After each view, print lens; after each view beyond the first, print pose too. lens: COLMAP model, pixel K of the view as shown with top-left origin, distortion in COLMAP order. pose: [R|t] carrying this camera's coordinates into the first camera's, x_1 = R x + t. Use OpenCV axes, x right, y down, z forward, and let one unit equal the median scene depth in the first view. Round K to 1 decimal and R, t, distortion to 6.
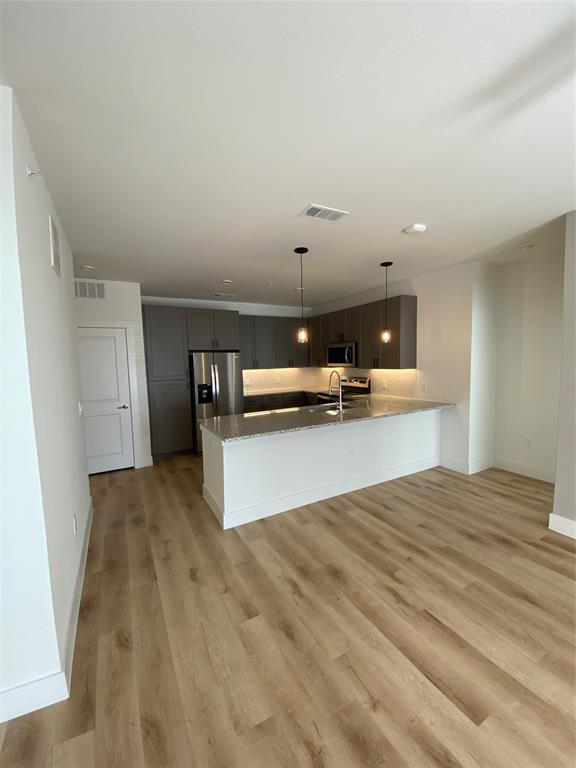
lens RADIAL K [[318.0, 0, 287.7], [0, 318.0, 379.6], [0, 0, 1]] dist [-0.000118, -0.014437]
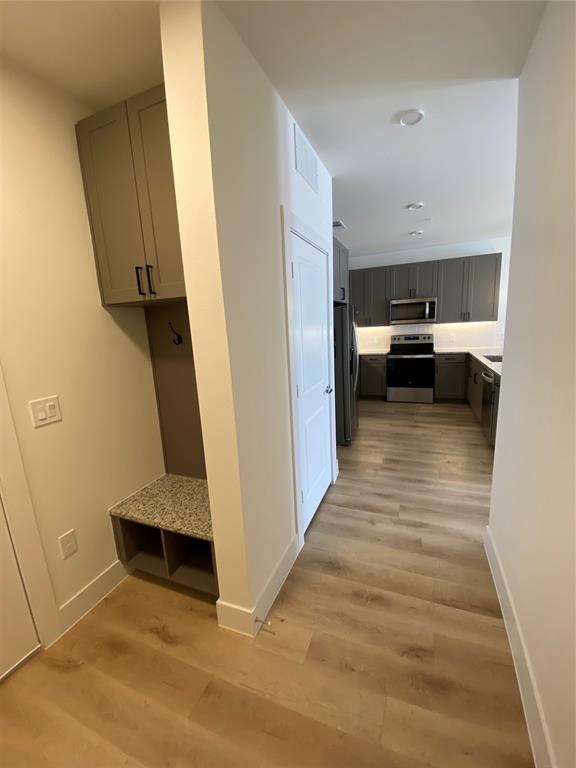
lens RADIAL K [[316.4, 0, 288.0], [0, 316.4, 384.0], [0, 0, 1]] dist [0.001034, -0.000174]
pose [[0.781251, -0.136648, 0.609076, -1.358913], [0.074297, 0.989165, 0.126623, -0.008263], [-0.619779, -0.053672, 0.782939, 0.847331]]
